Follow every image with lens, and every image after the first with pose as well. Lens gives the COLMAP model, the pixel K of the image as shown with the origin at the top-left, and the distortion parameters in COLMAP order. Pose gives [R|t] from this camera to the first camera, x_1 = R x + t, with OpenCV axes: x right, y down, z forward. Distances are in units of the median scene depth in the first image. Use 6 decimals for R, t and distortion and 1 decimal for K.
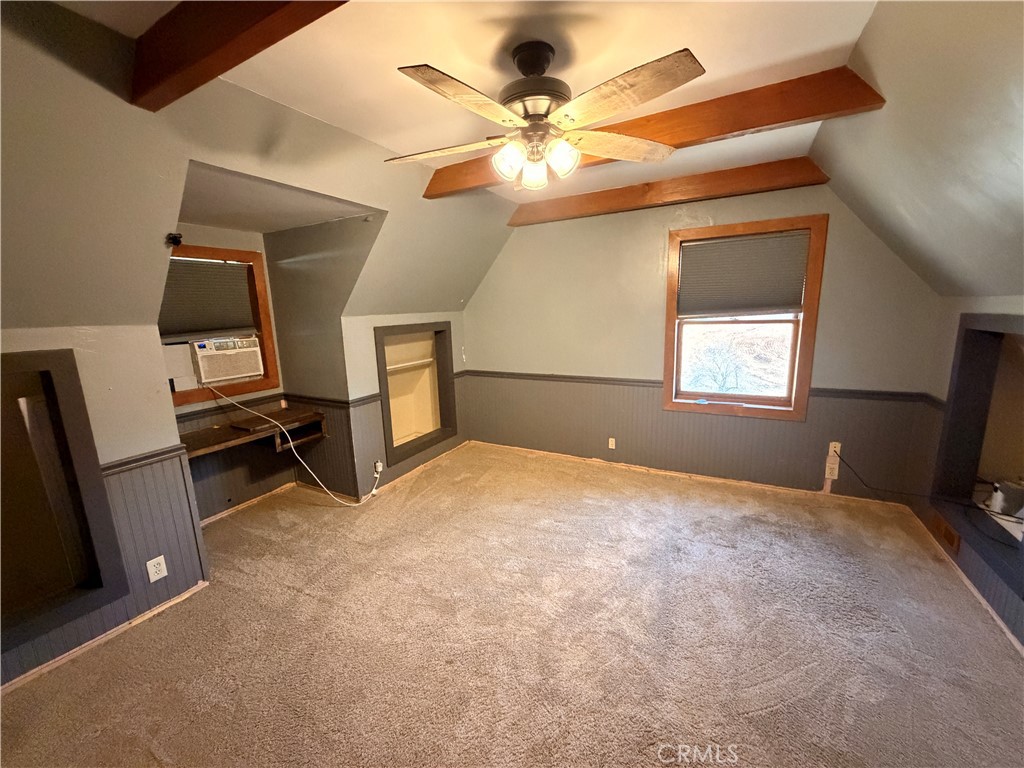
lens RADIAL K [[409.9, 0, 507.9], [0, 409.9, 384.6], [0, 0, 1]] dist [0.001800, -0.000096]
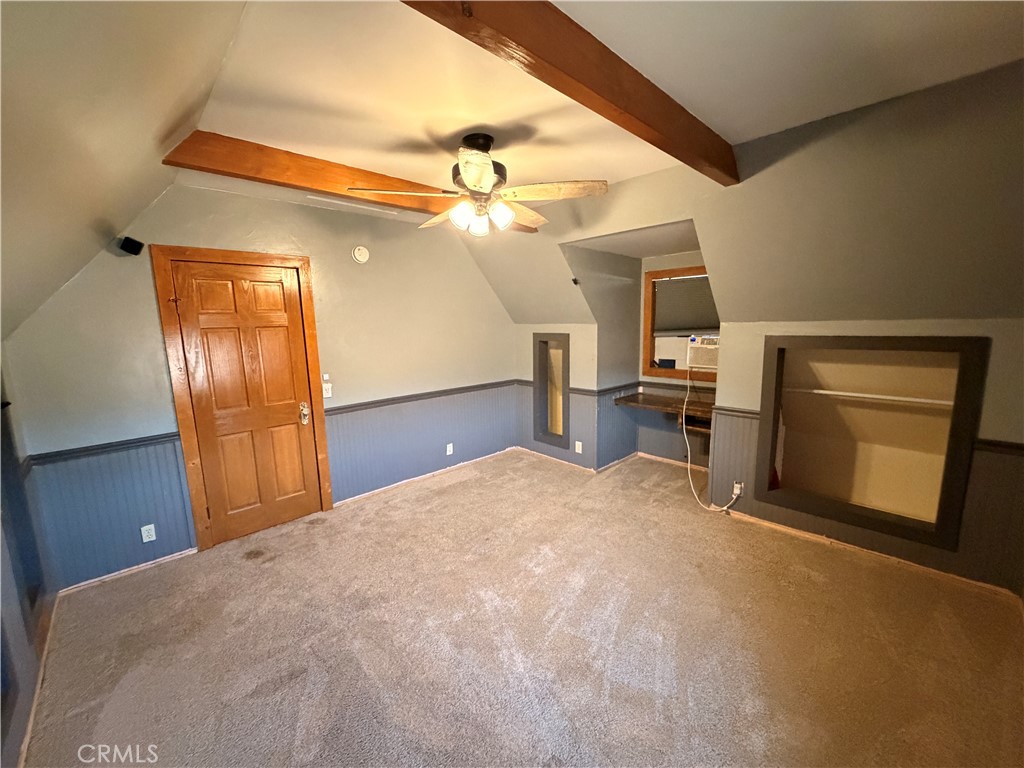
lens RADIAL K [[409.9, 0, 509.5], [0, 409.9, 385.0], [0, 0, 1]] dist [0.001800, -0.000096]
pose [[-0.299184, 0.190215, -0.935044, 0.699020], [-0.144278, 0.959644, 0.241384, -0.181376], [0.943224, 0.207125, -0.259667, 0.779777]]
